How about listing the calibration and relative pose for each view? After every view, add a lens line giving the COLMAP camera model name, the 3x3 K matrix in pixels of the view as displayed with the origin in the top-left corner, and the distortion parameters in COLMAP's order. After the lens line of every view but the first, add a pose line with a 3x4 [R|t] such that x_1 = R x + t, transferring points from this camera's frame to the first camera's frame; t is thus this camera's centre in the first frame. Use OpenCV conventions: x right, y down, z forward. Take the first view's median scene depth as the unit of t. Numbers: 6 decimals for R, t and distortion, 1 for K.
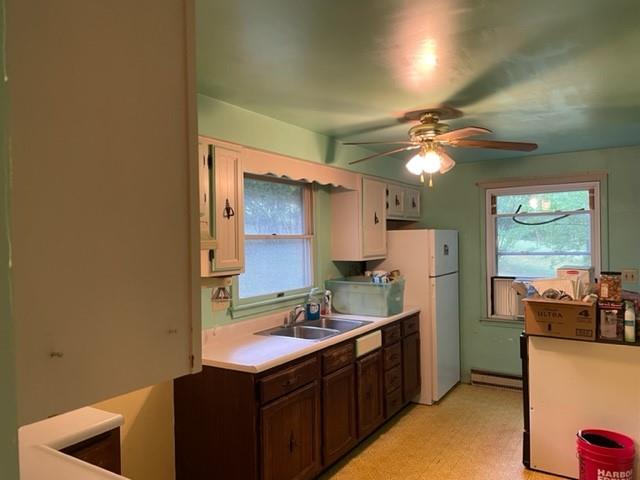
lens RADIAL K [[490.0, 0, 321.6], [0, 490.0, 238.2], [0, 0, 1]] dist [0.012360, 0.001265]
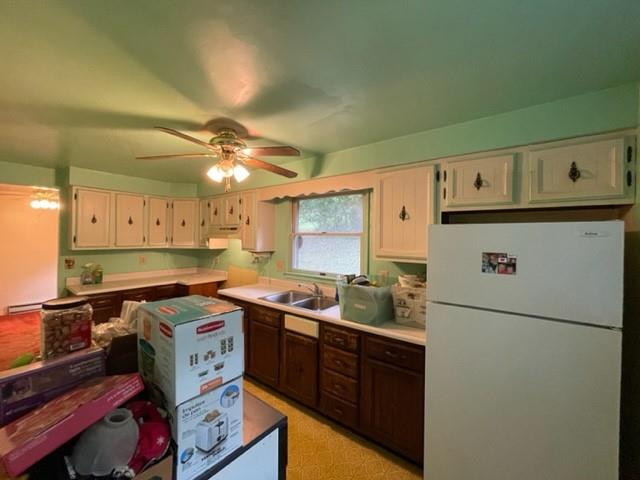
lens RADIAL K [[256.5, 0, 324.0], [0, 256.5, 240.3], [0, 0, 1]] dist [-0.002829, -0.000247]
pose [[-0.089961, 0.027875, -0.995555, 0.658960], [-0.010268, 0.999529, 0.028914, -0.007316], [0.995892, 0.012823, -0.089633, 1.048318]]
